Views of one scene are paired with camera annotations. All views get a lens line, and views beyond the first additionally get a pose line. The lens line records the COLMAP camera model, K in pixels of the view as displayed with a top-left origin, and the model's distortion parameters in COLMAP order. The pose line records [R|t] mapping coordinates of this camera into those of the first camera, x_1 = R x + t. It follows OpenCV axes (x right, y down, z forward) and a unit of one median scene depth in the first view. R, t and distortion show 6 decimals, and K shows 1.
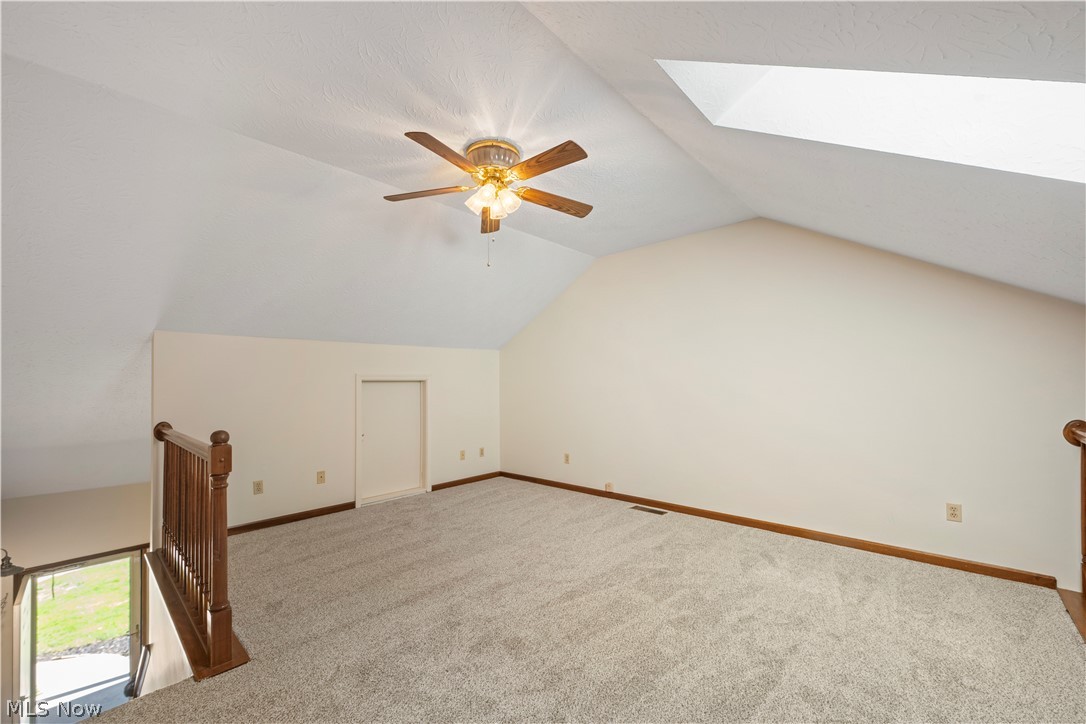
lens RADIAL K [[453.5, 0, 533.3], [0, 453.5, 344.7], [0, 0, 1]] dist [0.001200, -0.000252]
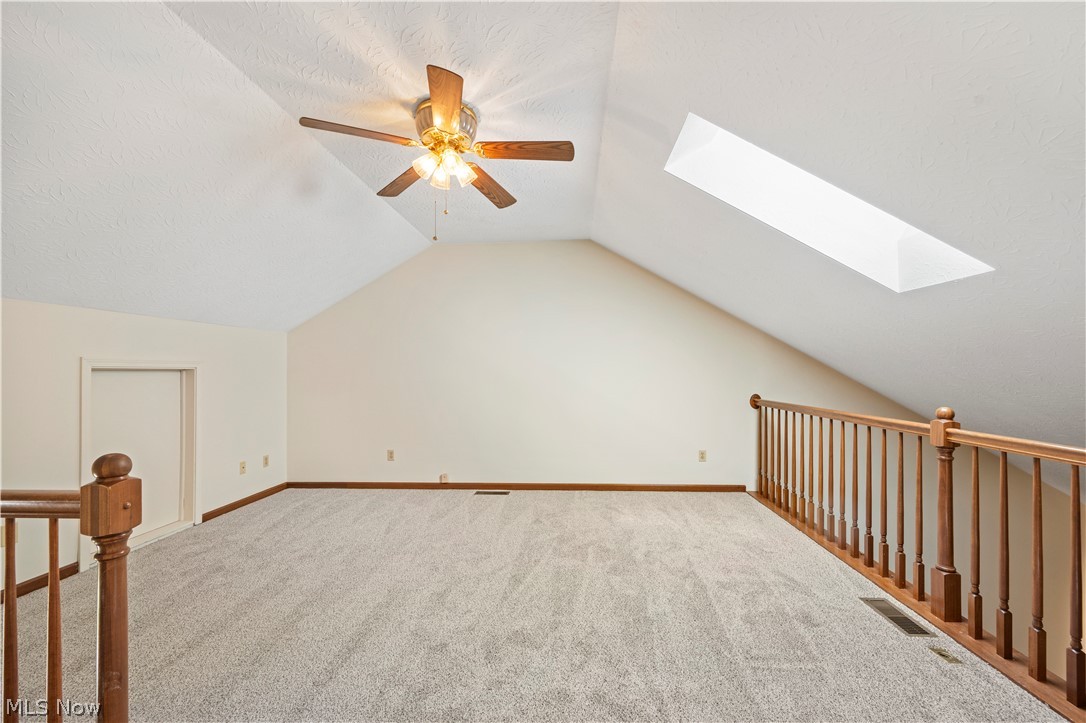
lens RADIAL K [[453.5, 0, 533.3], [0, 453.5, 344.2], [0, 0, 1]] dist [0.001200, -0.000252]
pose [[0.755373, 0.045573, 0.653709, -0.498343], [-0.055381, 0.998450, -0.005613, 0.023206], [-0.652951, -0.031963, 0.756725, 0.189266]]
